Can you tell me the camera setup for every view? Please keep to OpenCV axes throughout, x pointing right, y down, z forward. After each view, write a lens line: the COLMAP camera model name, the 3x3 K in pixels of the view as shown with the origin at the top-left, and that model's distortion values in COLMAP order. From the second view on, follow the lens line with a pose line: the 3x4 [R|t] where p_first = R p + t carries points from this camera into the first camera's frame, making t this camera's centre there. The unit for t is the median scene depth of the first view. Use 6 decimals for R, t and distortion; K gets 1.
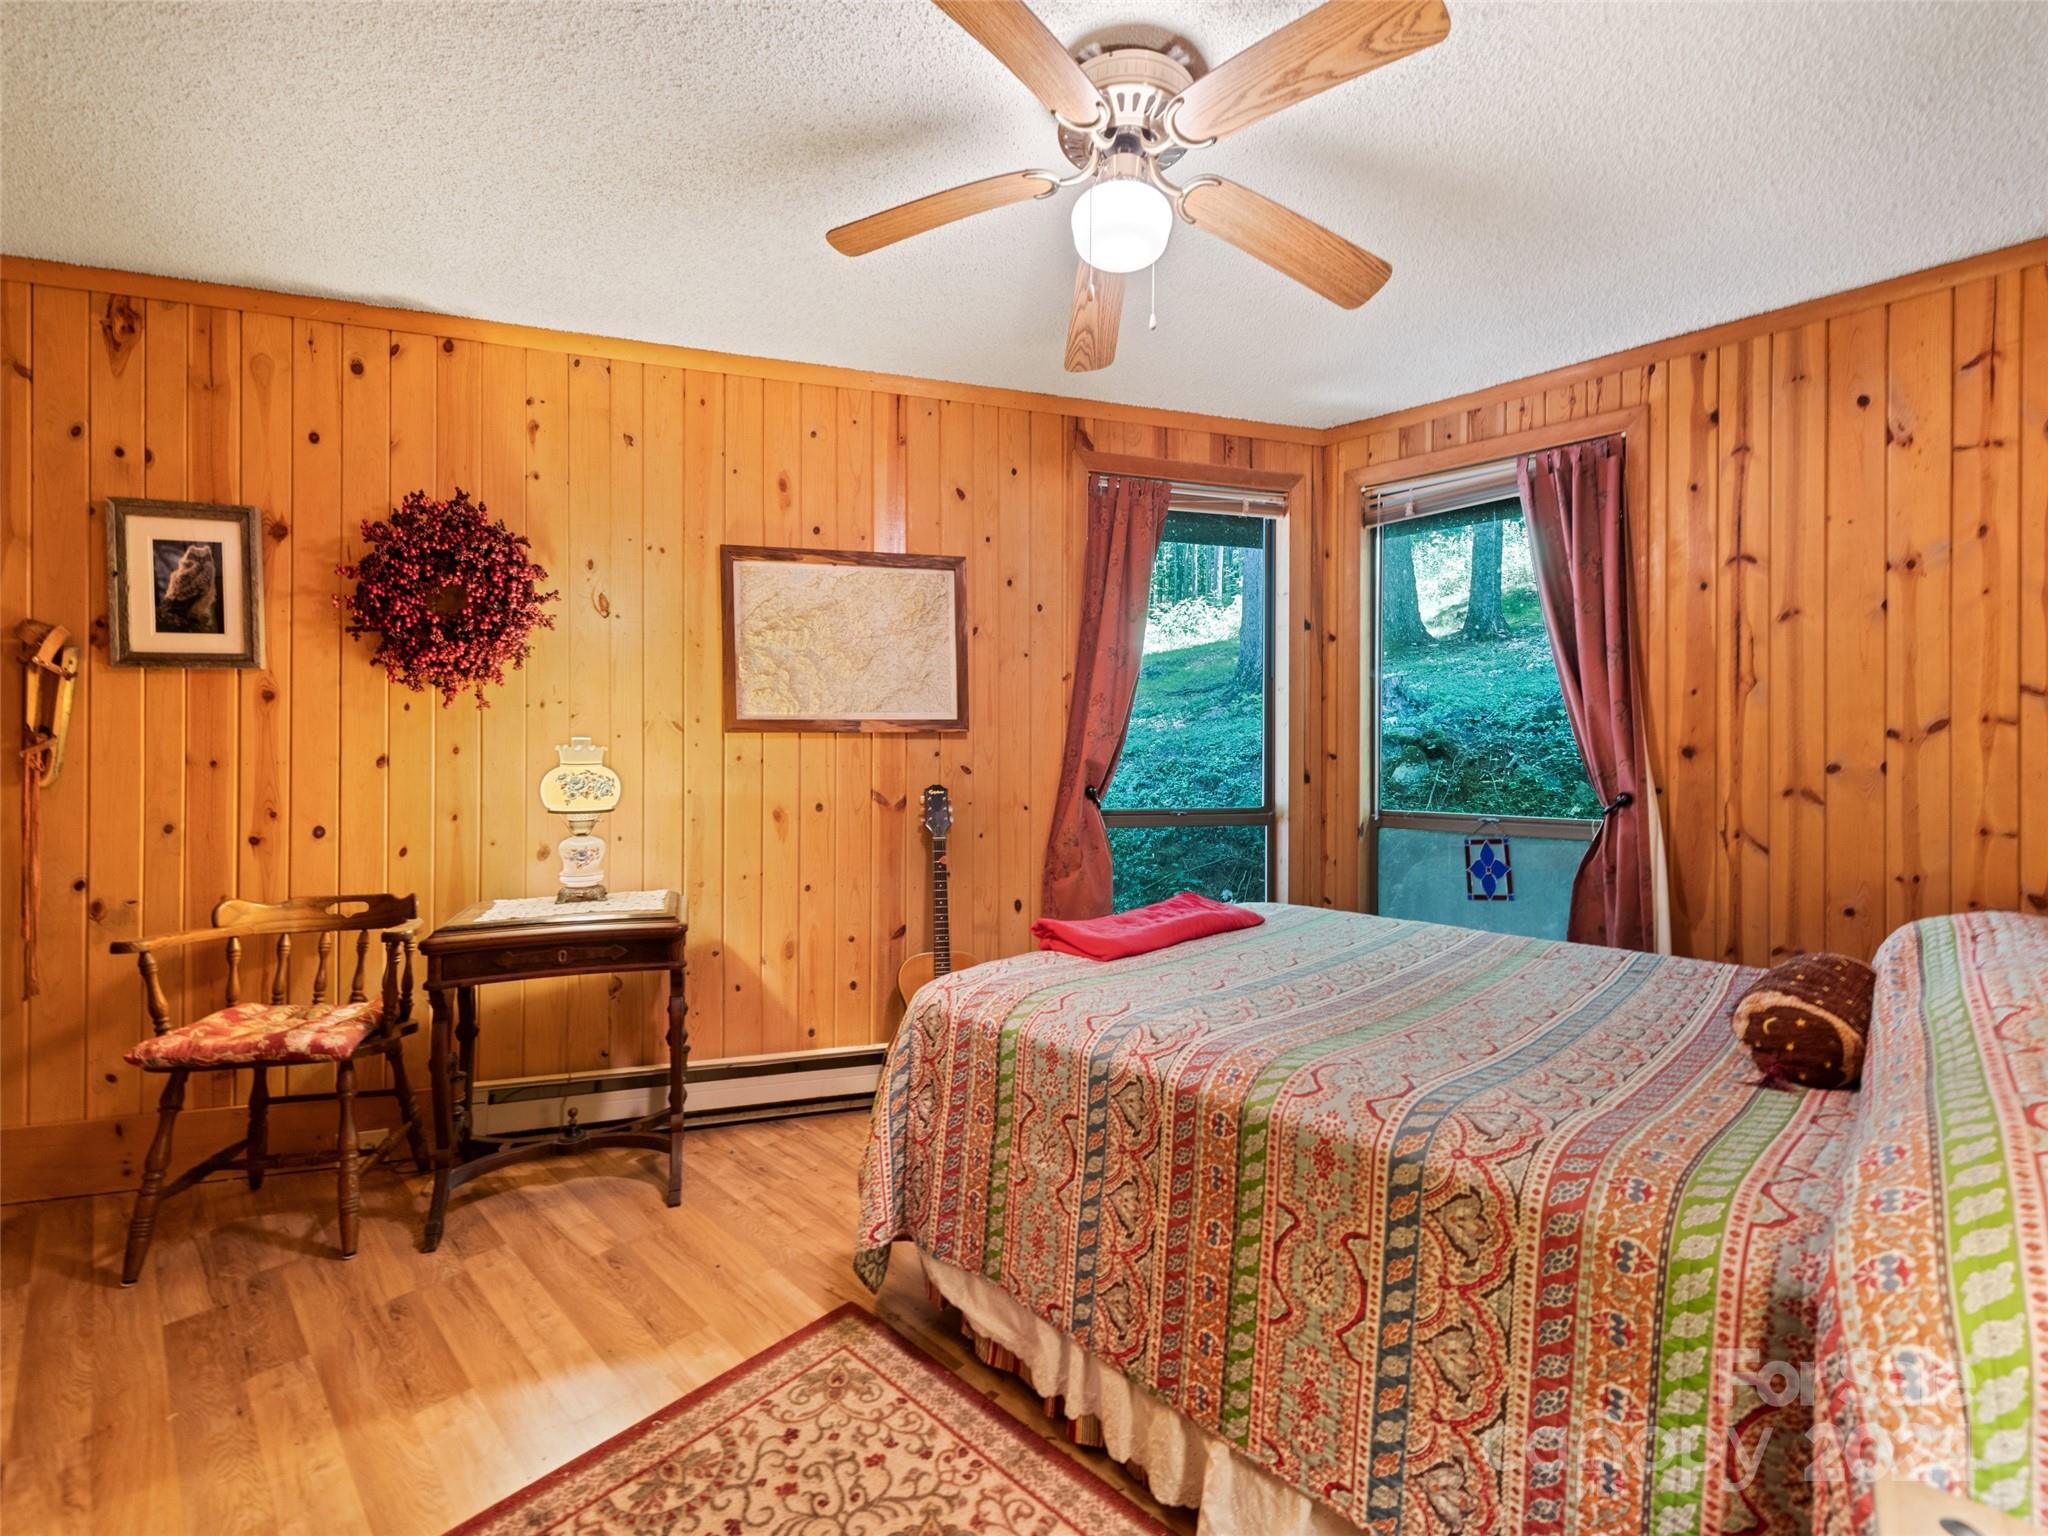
lens RADIAL K [[883.3, 0, 1028.9], [0, 883.3, 758.3], [0, 0, 1]] dist [0.020063, -0.000150]
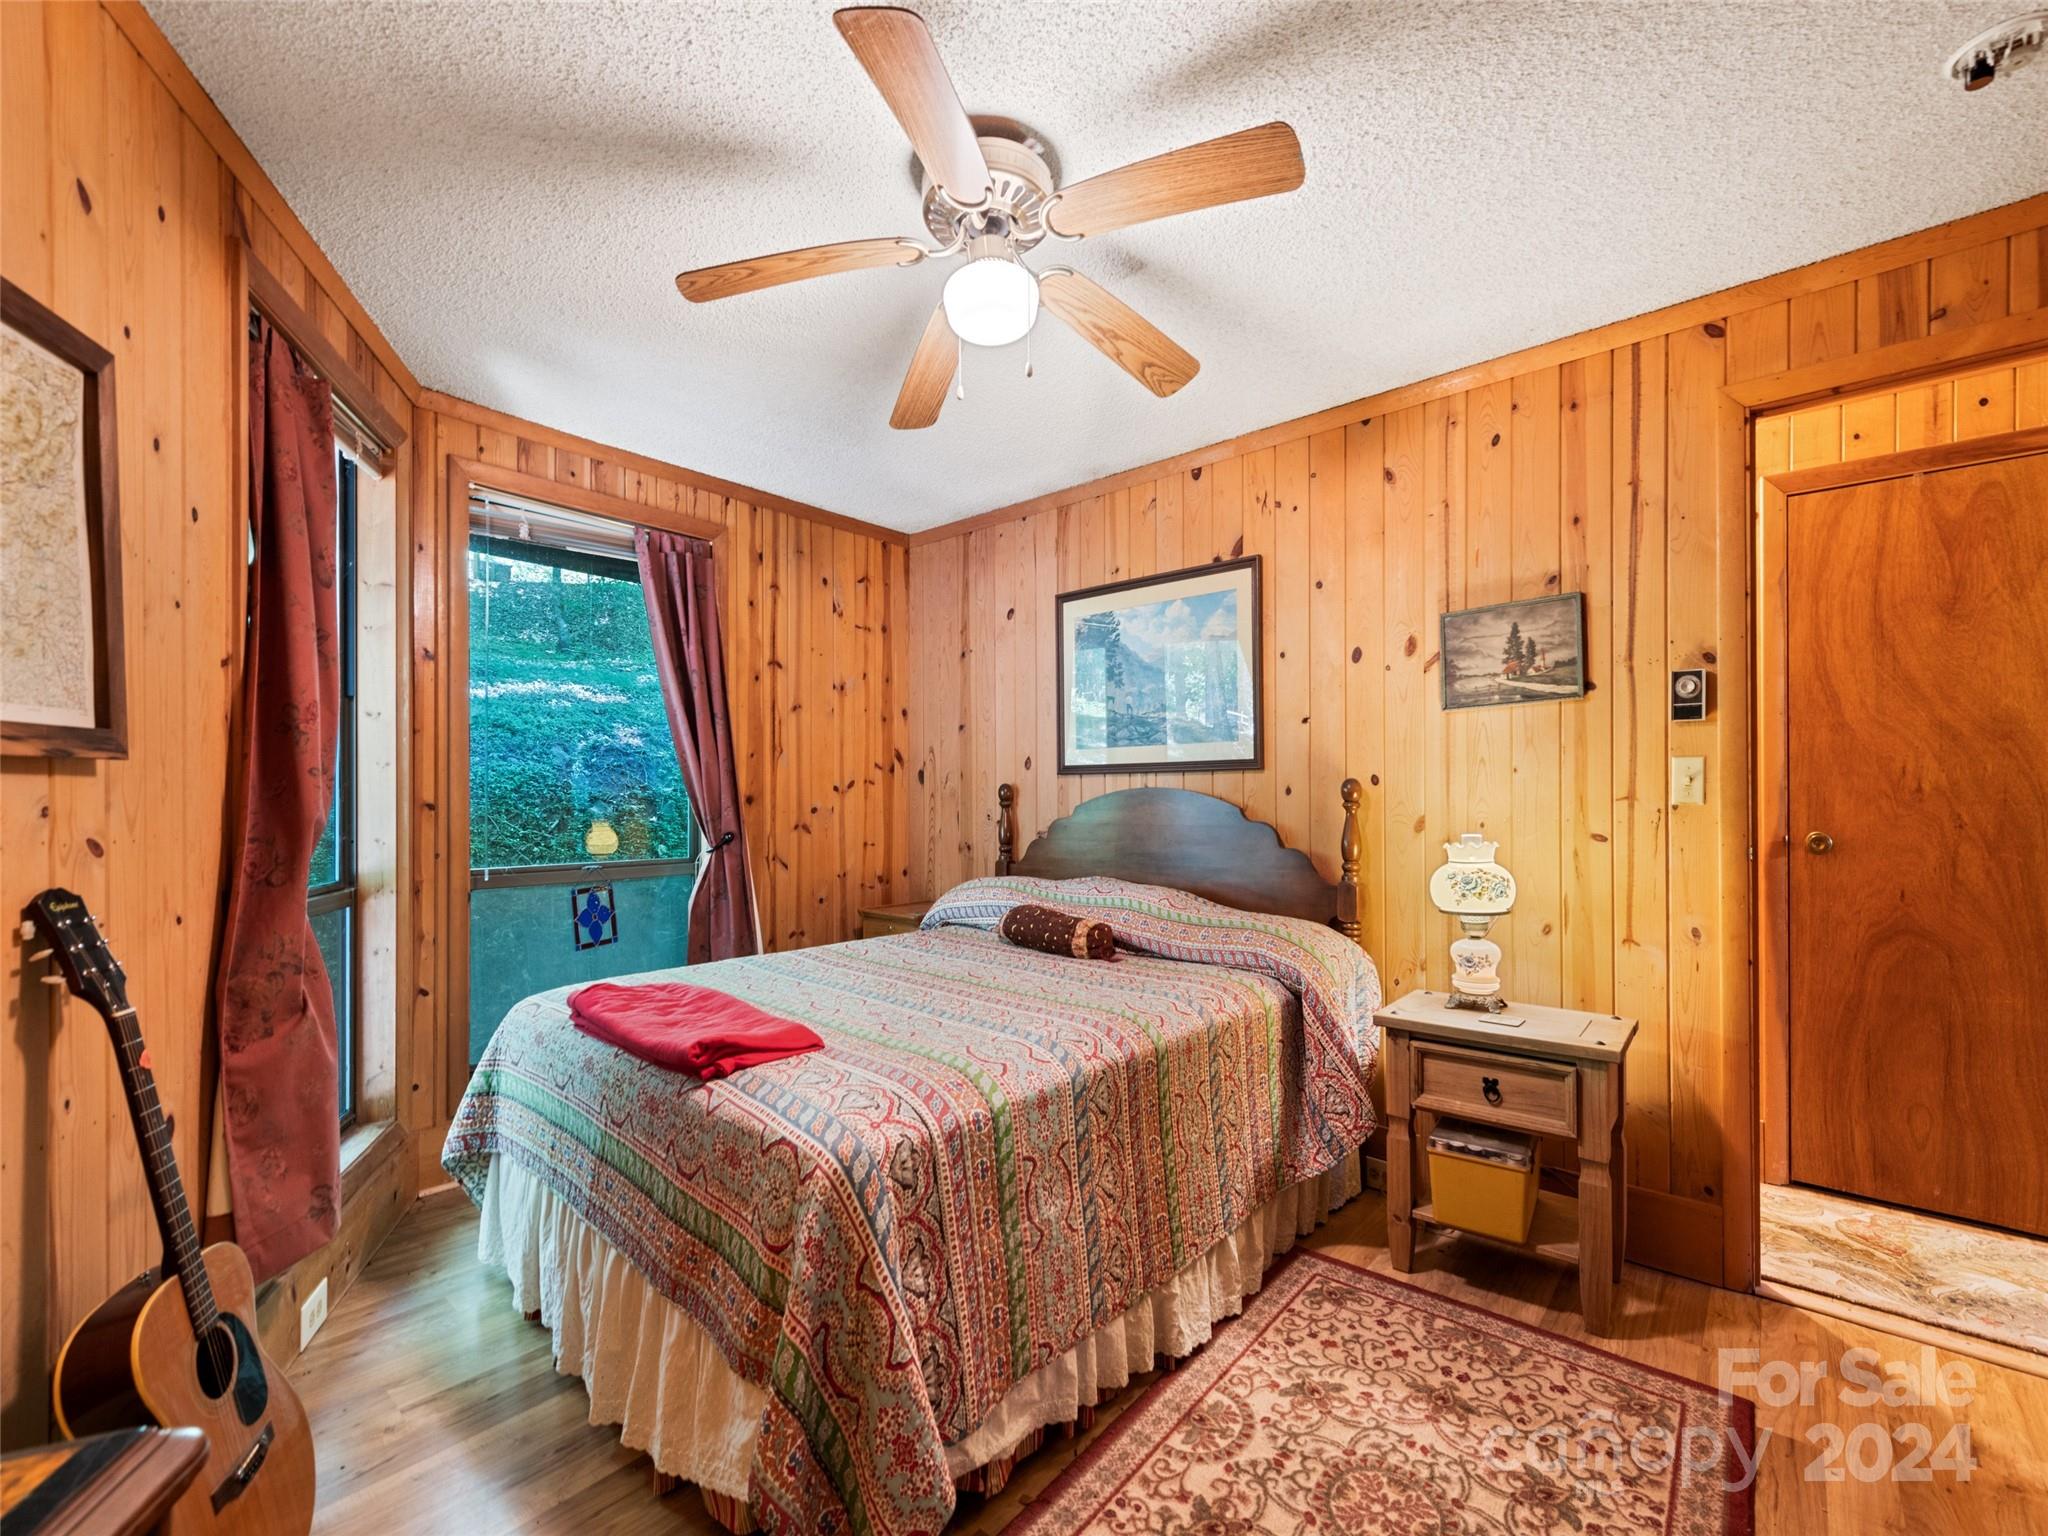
lens RADIAL K [[893.8, 0, 1022.5], [0, 893.8, 796.5], [0, 0, 1]] dist [0.023034, -0.000151]
pose [[-0.059958, -0.000755, 0.998201, -0.643569], [0.006232, 0.999980, 0.001131, -0.011390], [-0.998181, 0.006289, -0.059952, 0.693911]]
